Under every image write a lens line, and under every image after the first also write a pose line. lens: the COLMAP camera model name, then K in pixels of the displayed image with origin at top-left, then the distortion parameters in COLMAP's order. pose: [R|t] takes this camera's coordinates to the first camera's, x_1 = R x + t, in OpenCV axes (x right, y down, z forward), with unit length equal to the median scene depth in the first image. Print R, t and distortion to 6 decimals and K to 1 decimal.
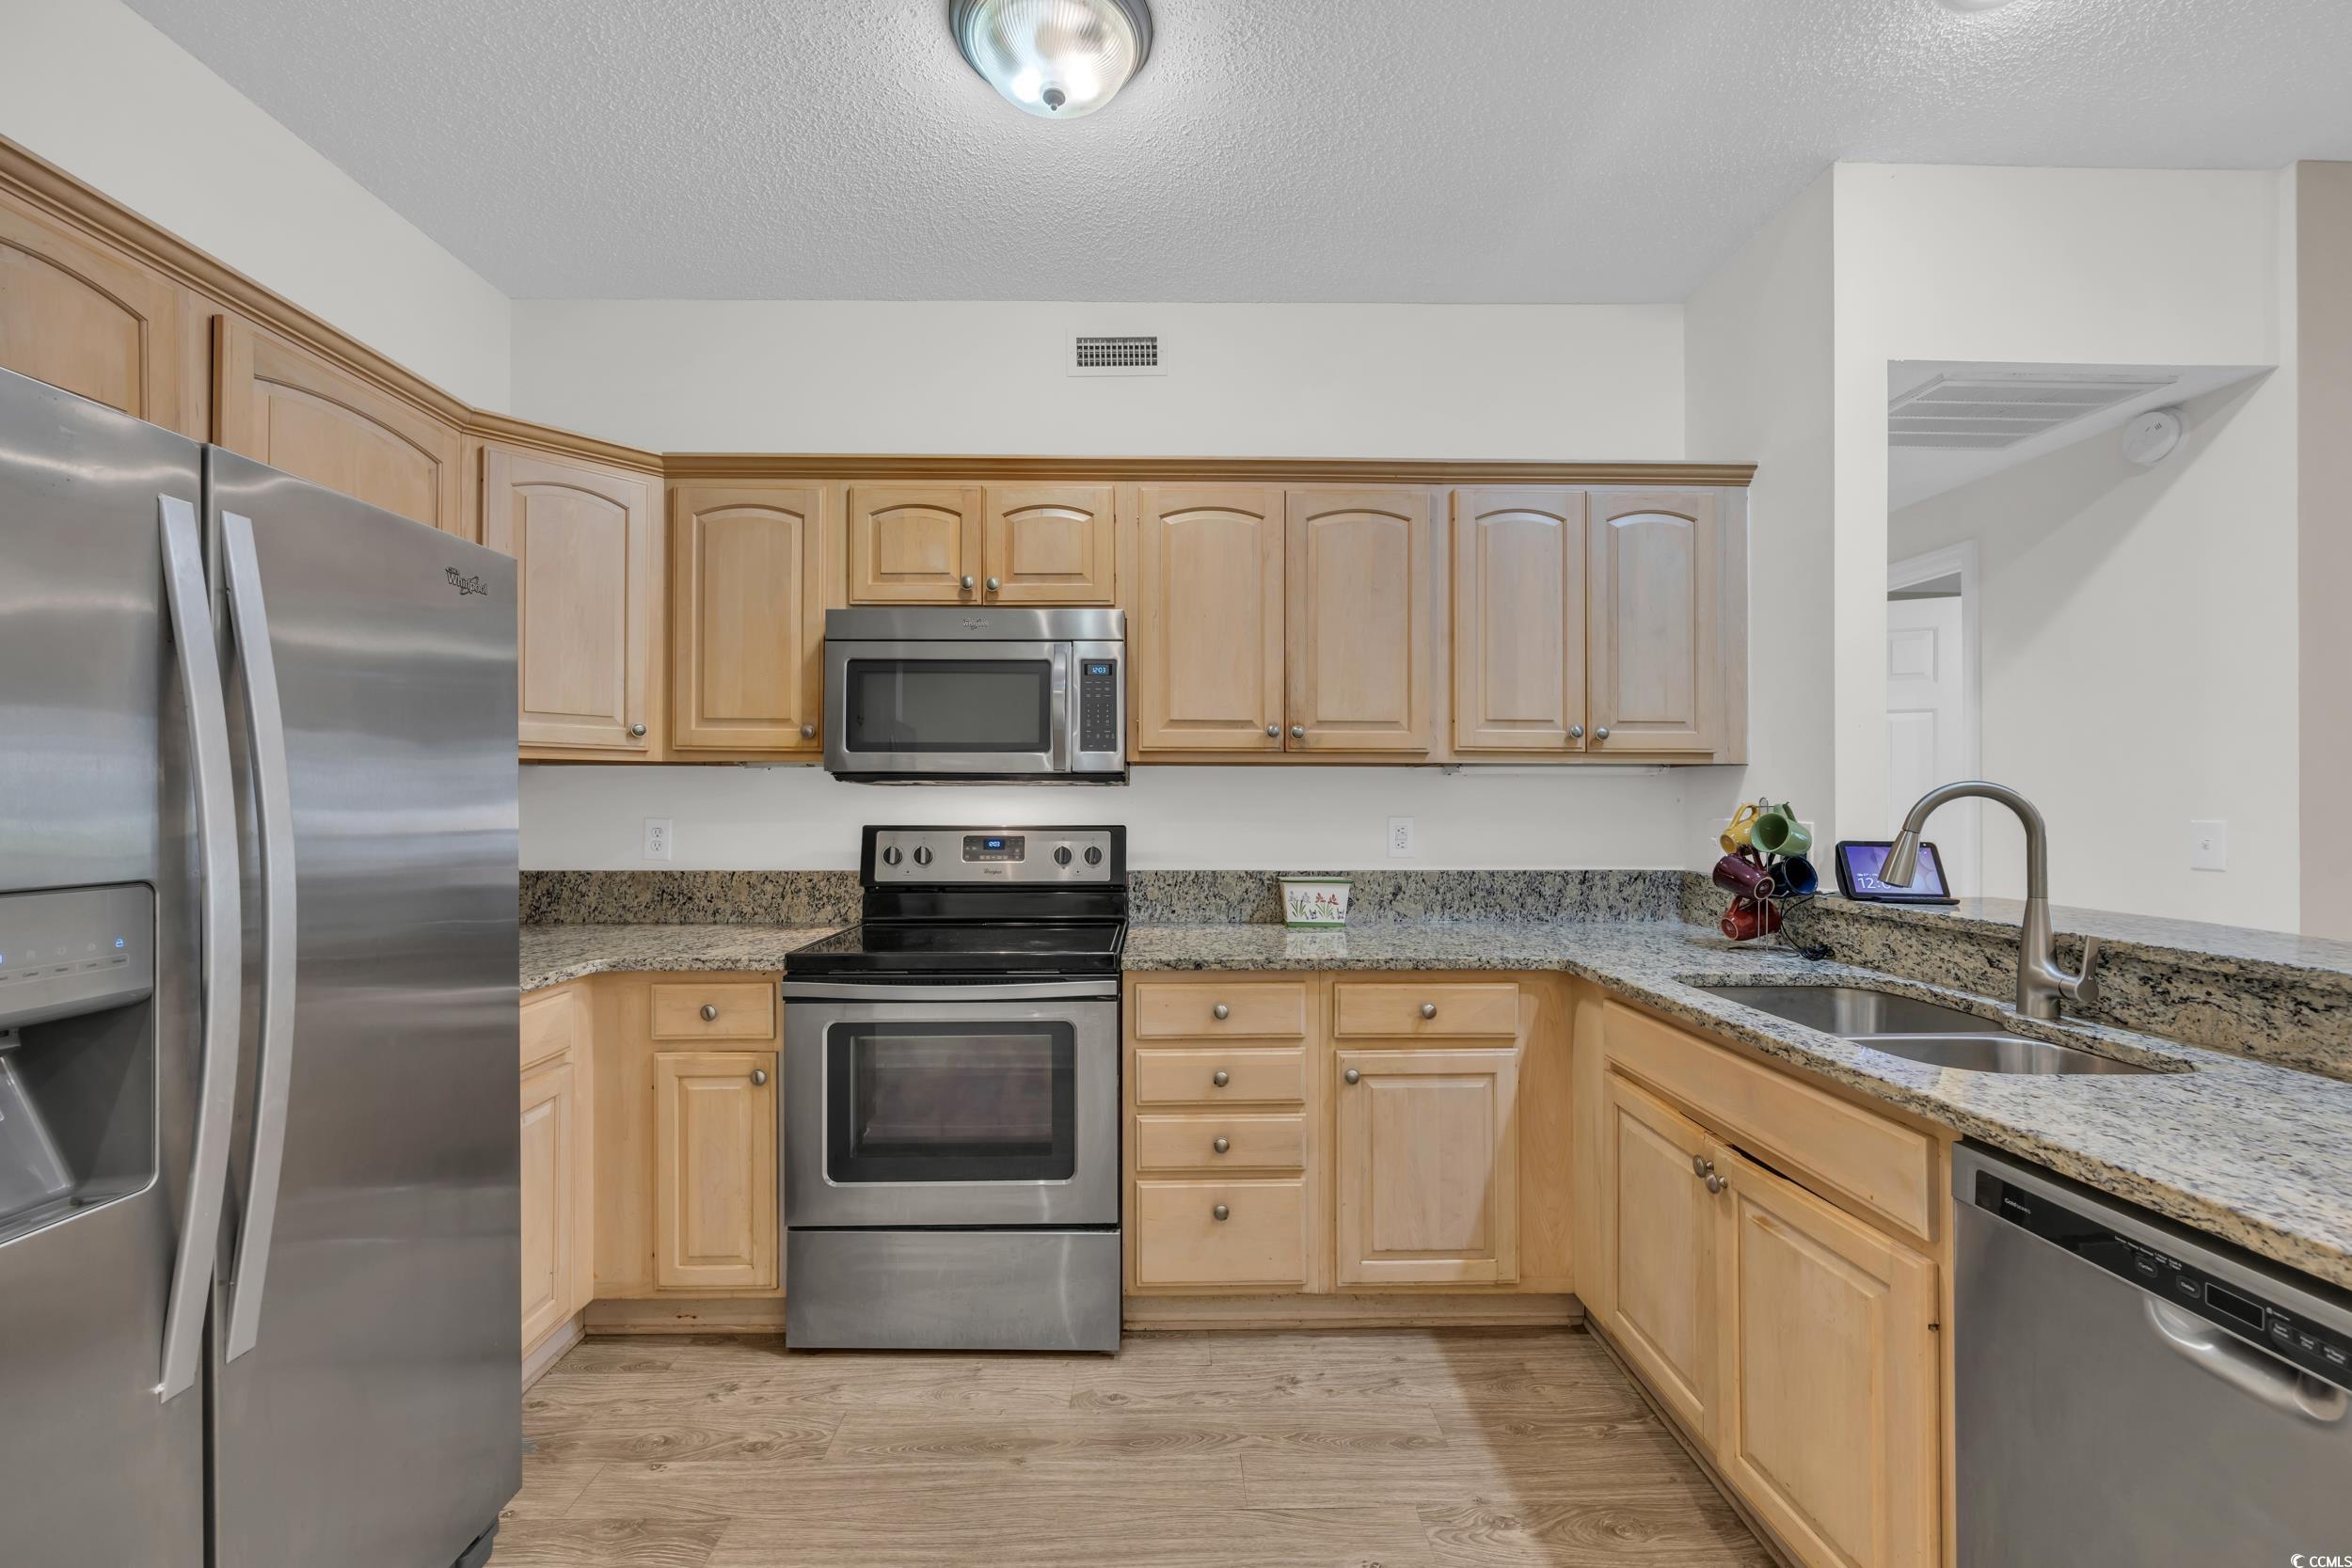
lens RADIAL K [[942.4, 0, 1174.5], [0, 942.4, 797.4], [0, 0, 1]] dist [-0.001629, 0.000192]
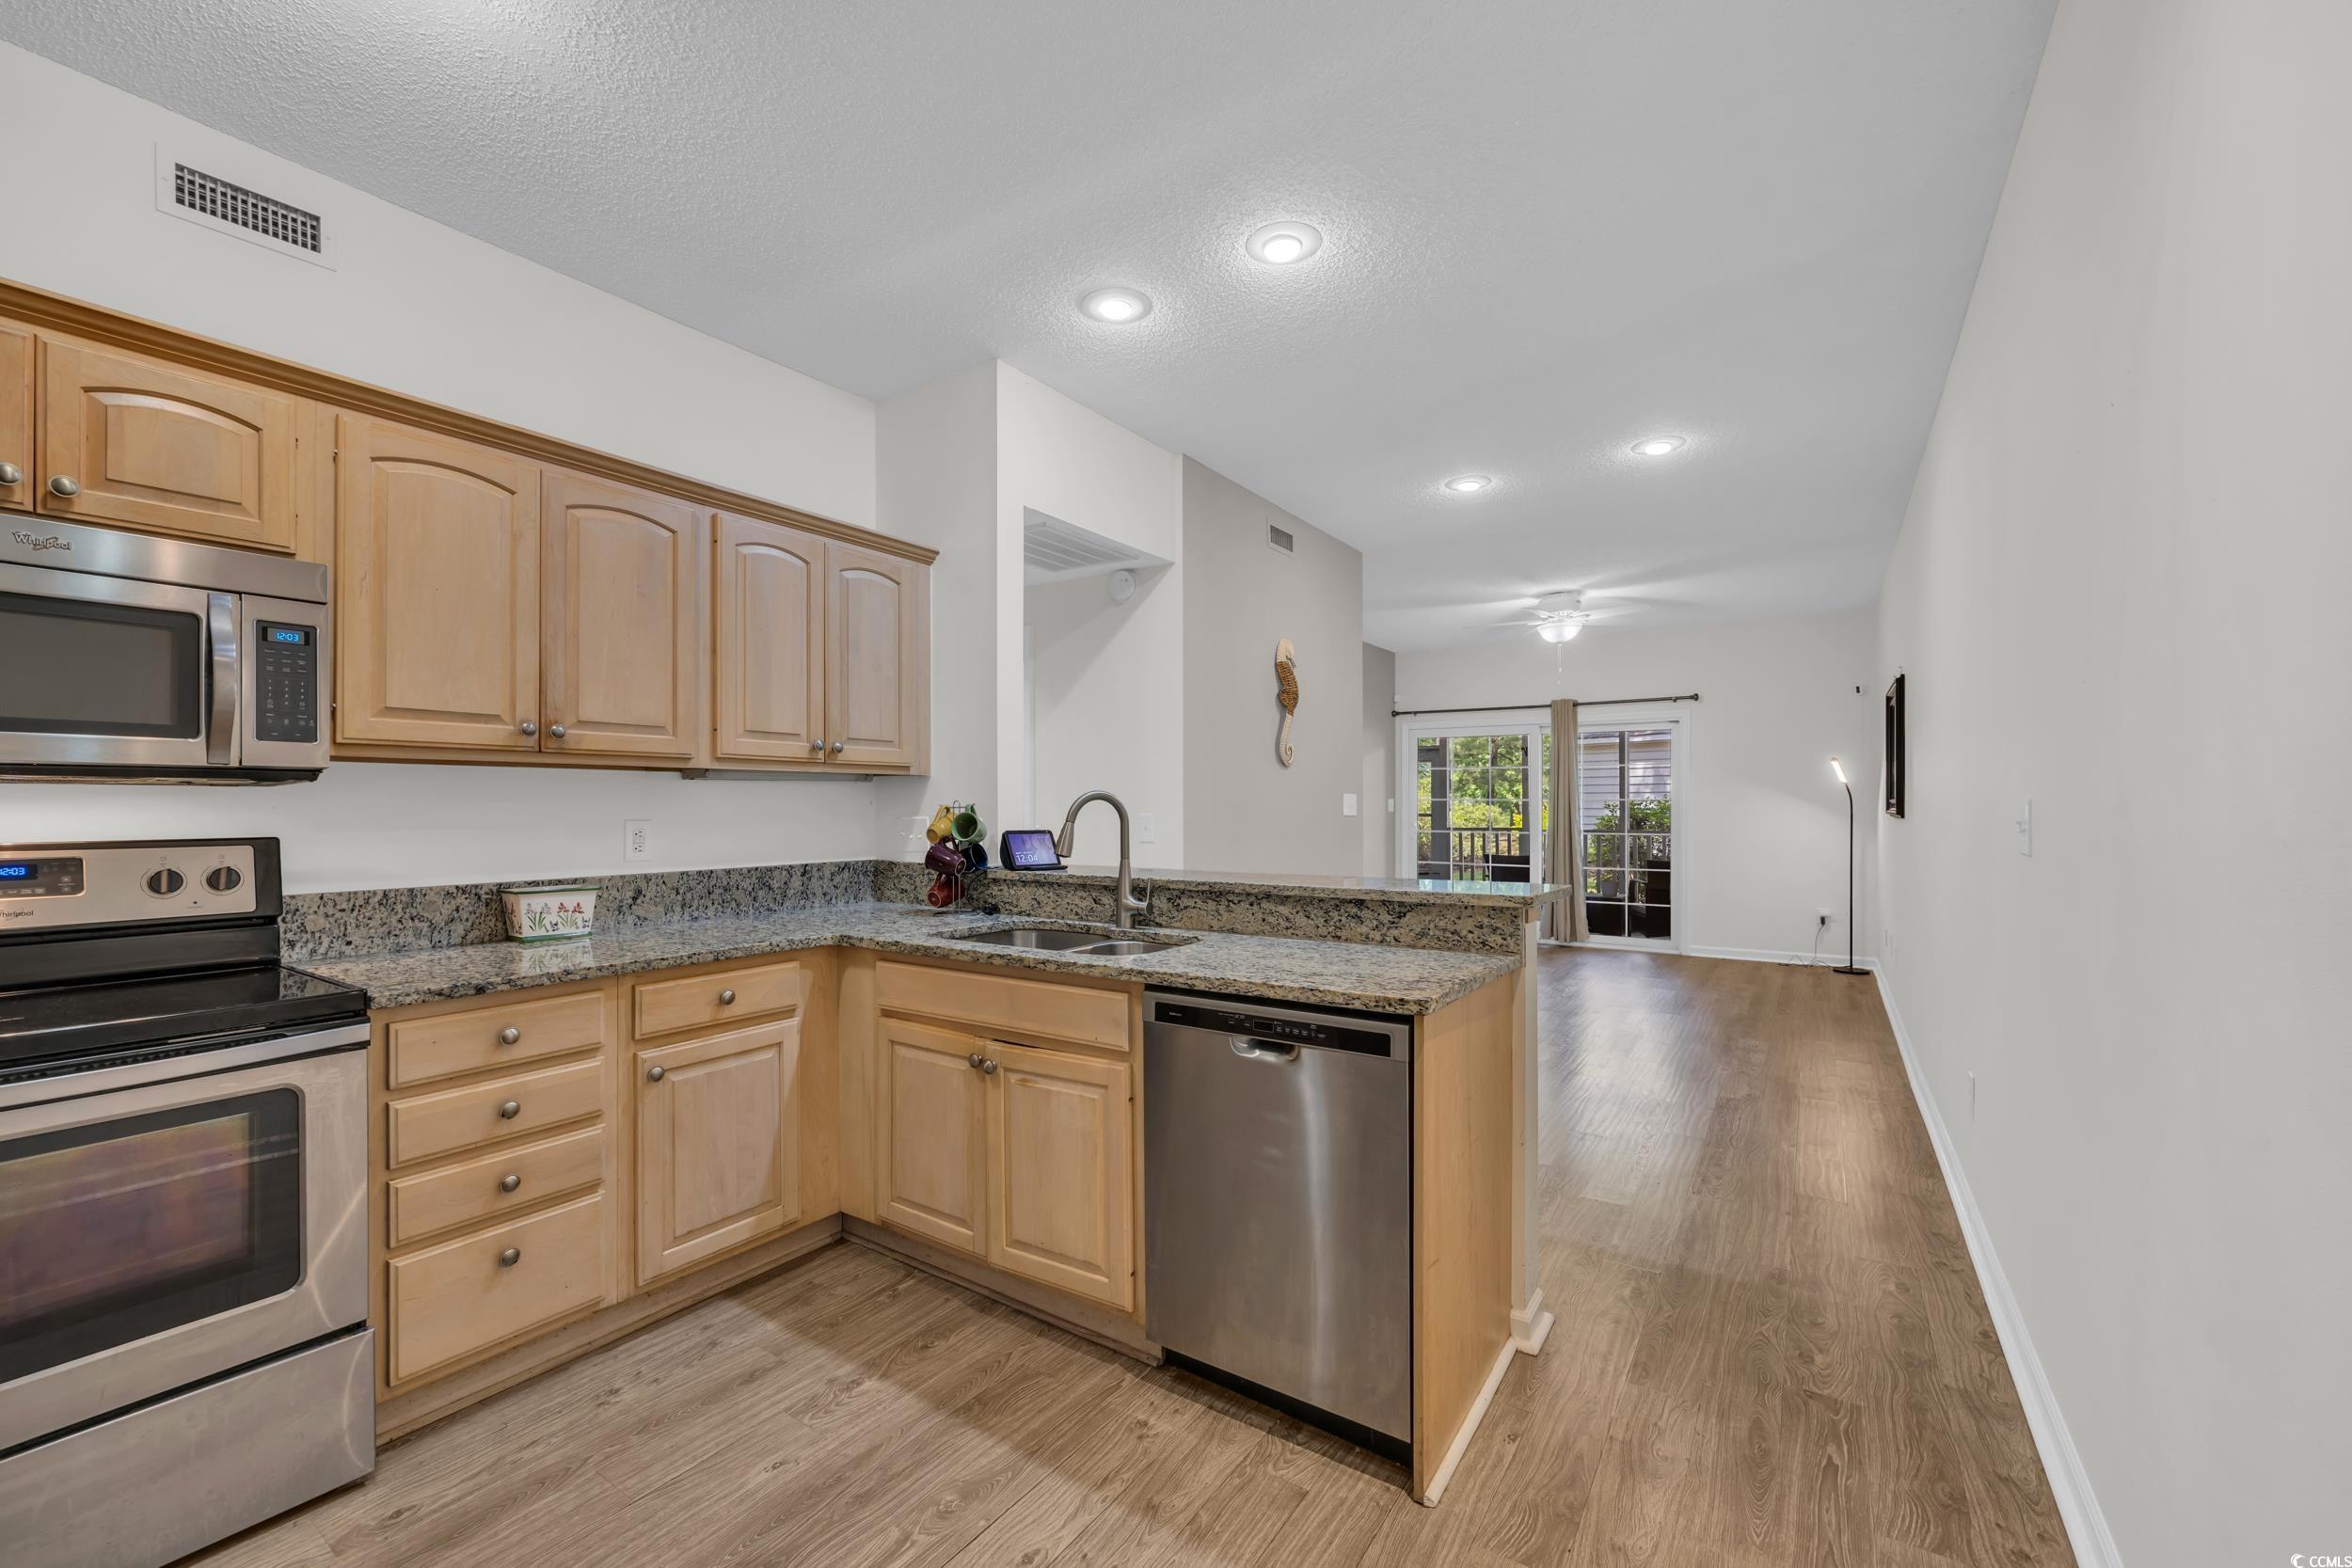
lens RADIAL K [[942.4, 0, 1173.7], [0, 942.4, 799.8], [0, 0, 1]] dist [-0.001629, 0.000192]
pose [[0.577263, 0.000640, 0.816558, -0.275585], [0.001277, 0.999998, -0.001687, 0.001421], [-0.816558, 0.002017, 0.577261, -0.041218]]
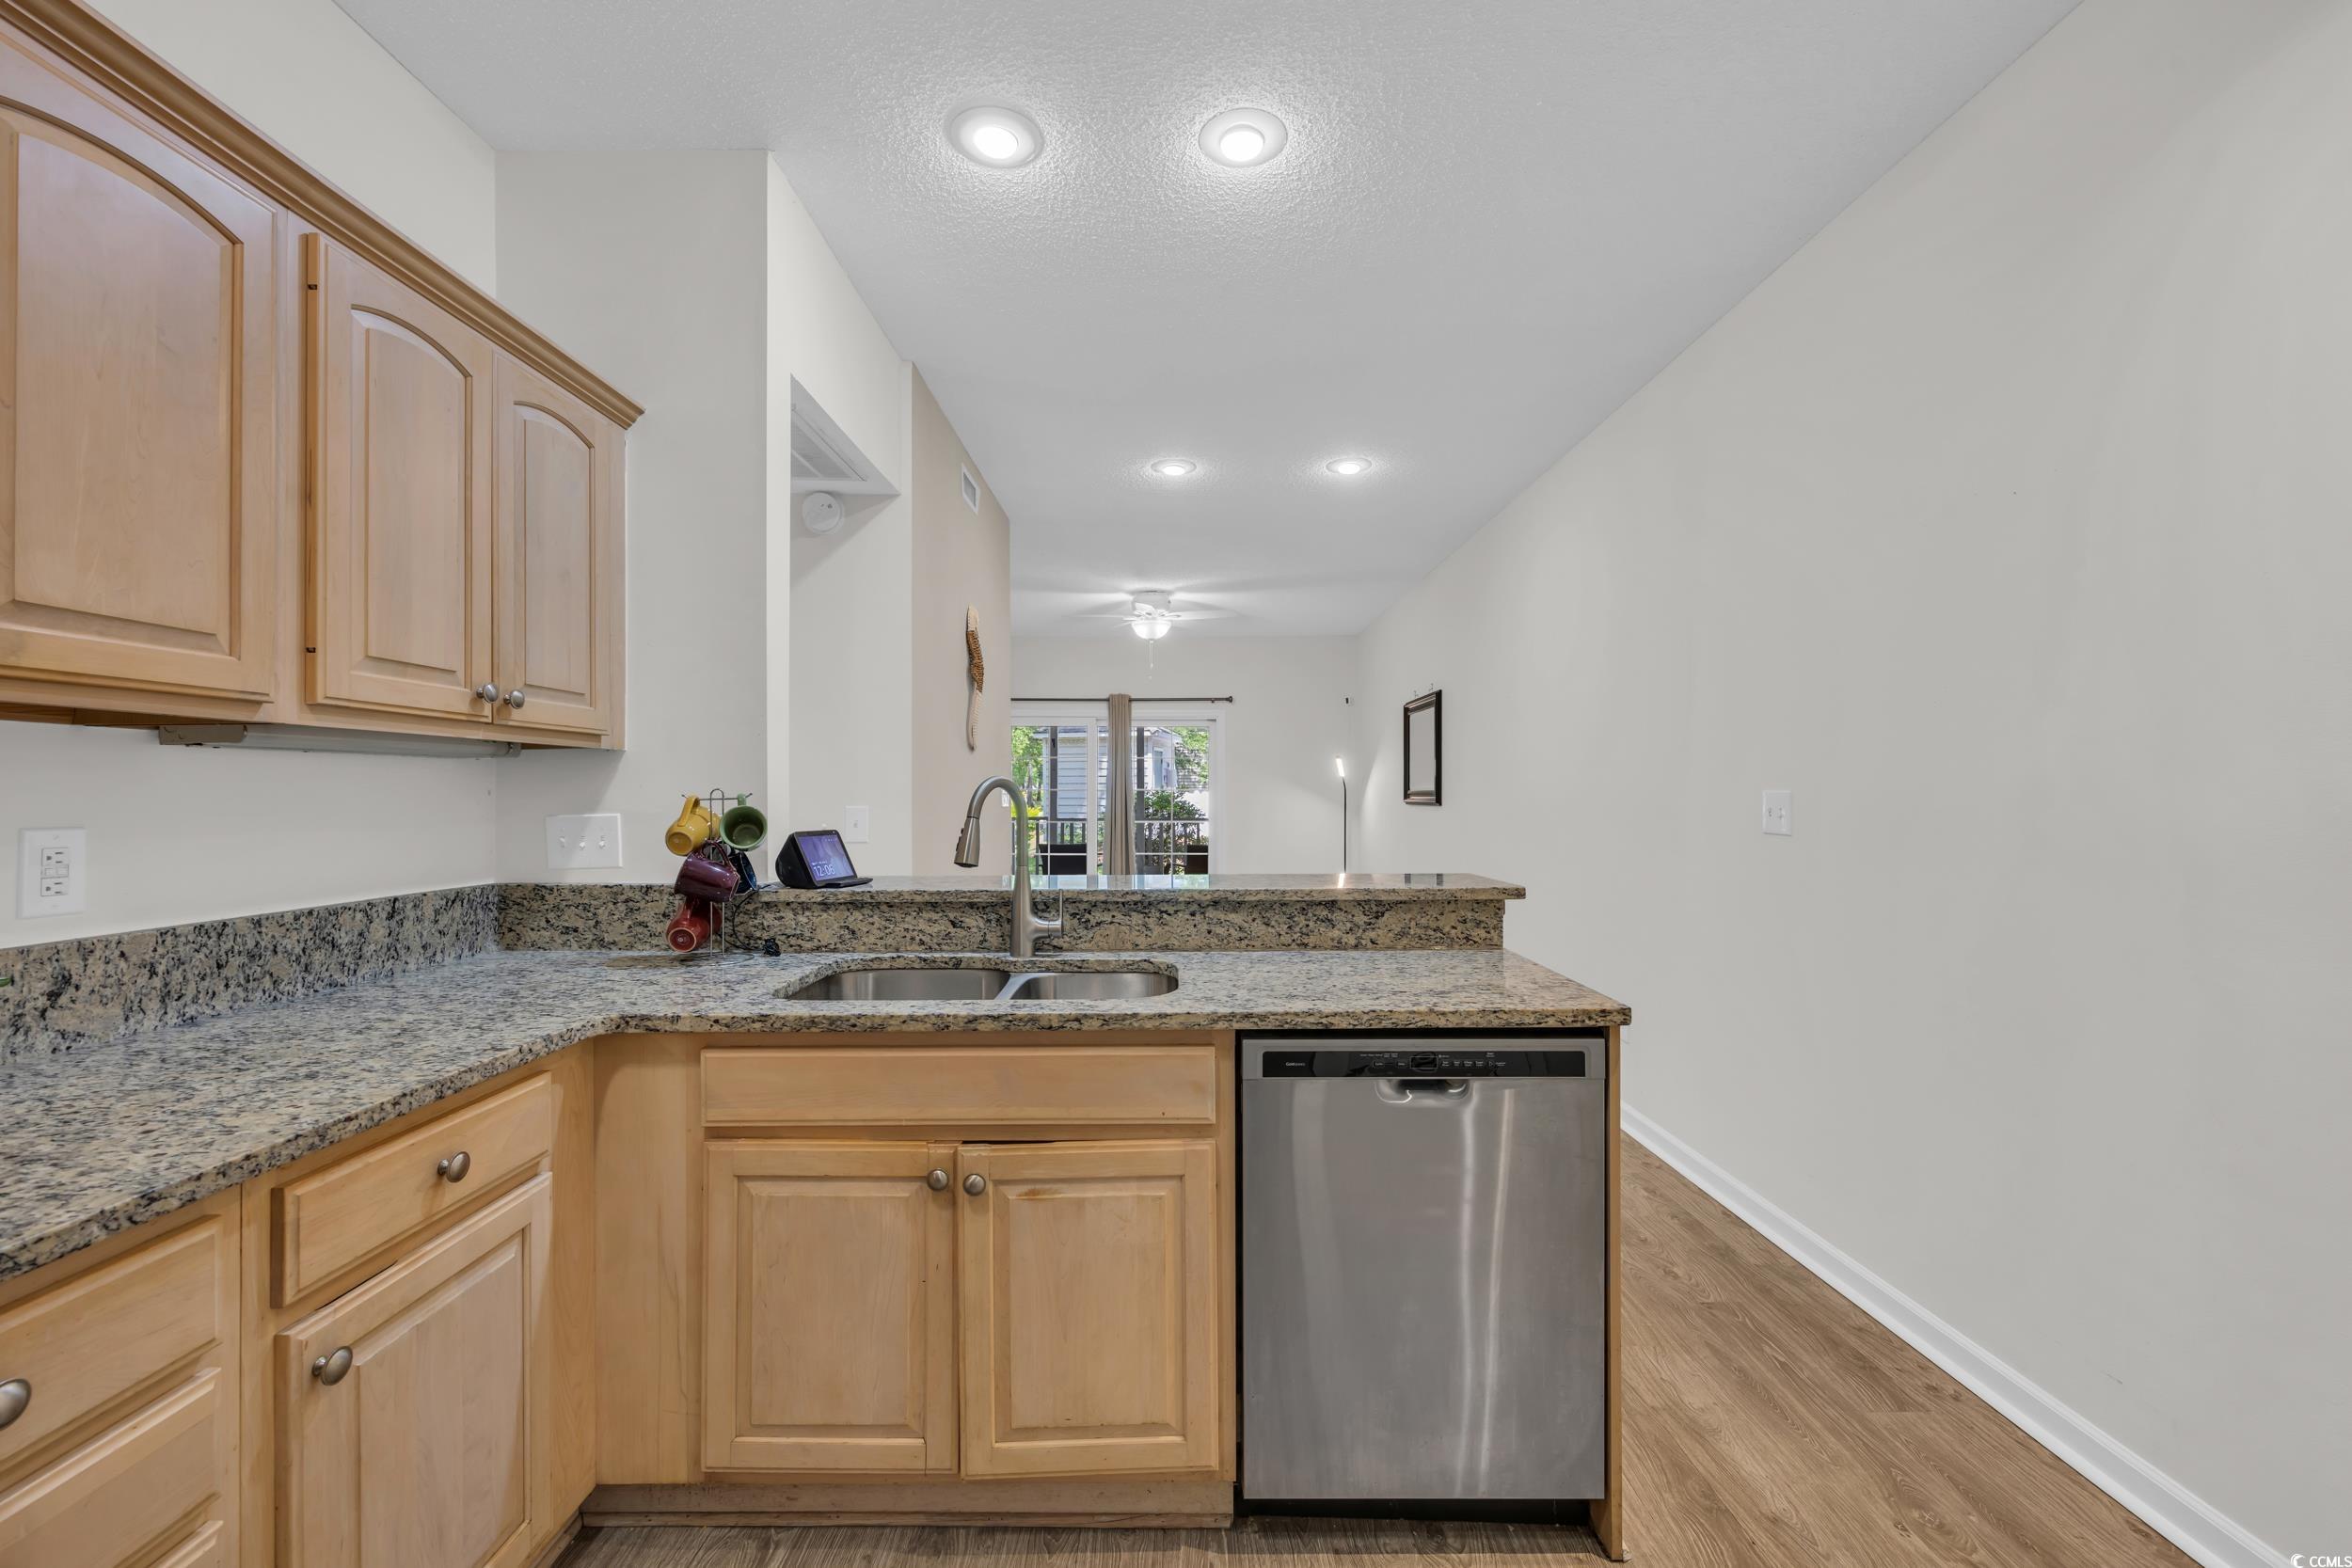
lens RADIAL K [[942.4, 0, 1179.6], [0, 942.4, 786.8], [0, 0, 1]] dist [-0.001629, 0.000192]
pose [[0.020128, 0.004695, 0.999786, -0.245808], [-0.000529, 0.999989, -0.004685, 0.001905], [-0.999797, -0.000434, 0.020130, 0.477478]]
